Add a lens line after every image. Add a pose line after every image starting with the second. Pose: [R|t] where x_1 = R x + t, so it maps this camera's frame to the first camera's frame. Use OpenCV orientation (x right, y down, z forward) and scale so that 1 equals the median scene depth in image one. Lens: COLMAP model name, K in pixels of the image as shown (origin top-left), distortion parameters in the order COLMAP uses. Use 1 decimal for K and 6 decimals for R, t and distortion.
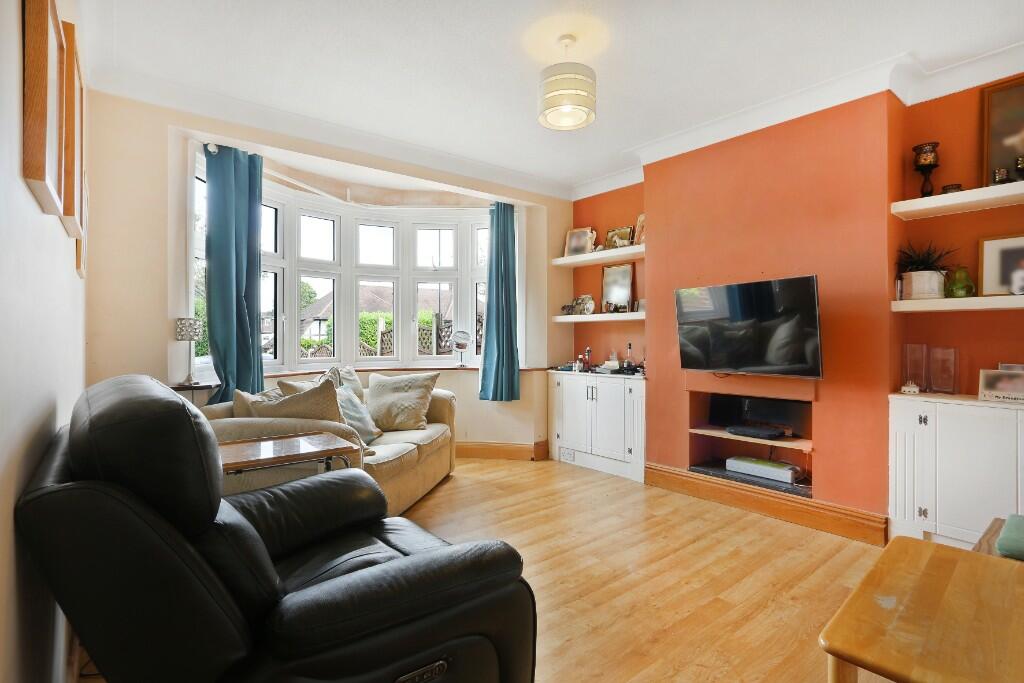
lens RADIAL K [[500.7, 0, 495.0], [0, 500.7, 331.9], [0, 0, 1]] dist [-0.056488, 0.027116]
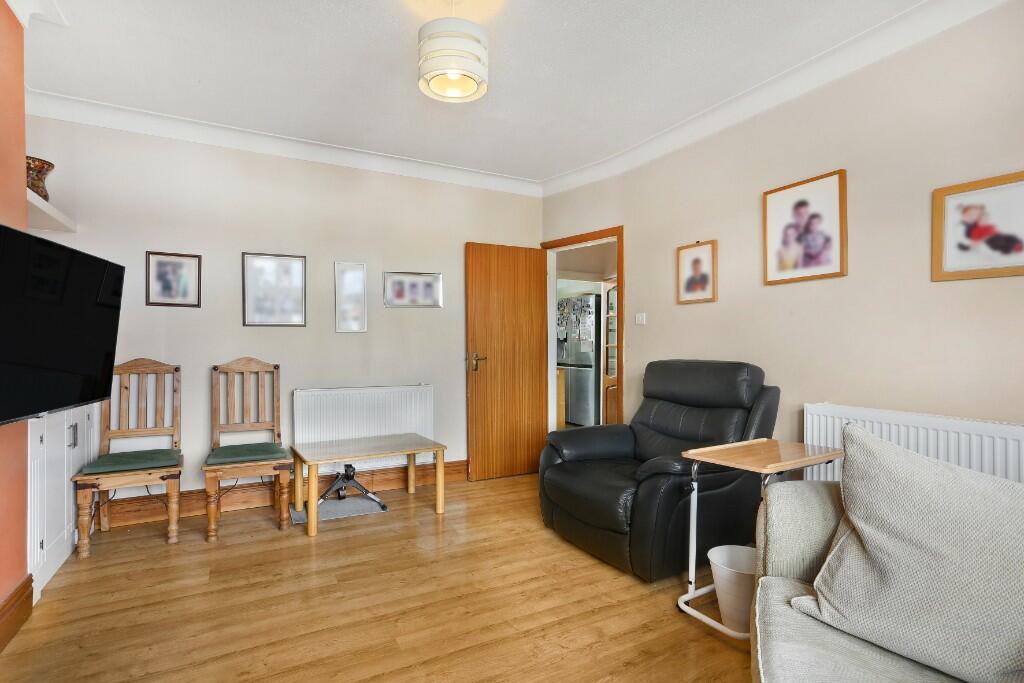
lens RADIAL K [[530.2, 0, 502.0], [0, 530.2, 333.0], [0, 0, 1]] dist [-0.044623, 0.001710]
pose [[-0.983633, 0.001780, 0.180174, -0.101647], [0.001070, 0.999991, -0.004034, -0.001020], [-0.180180, -0.003775, -0.983626, 1.961375]]
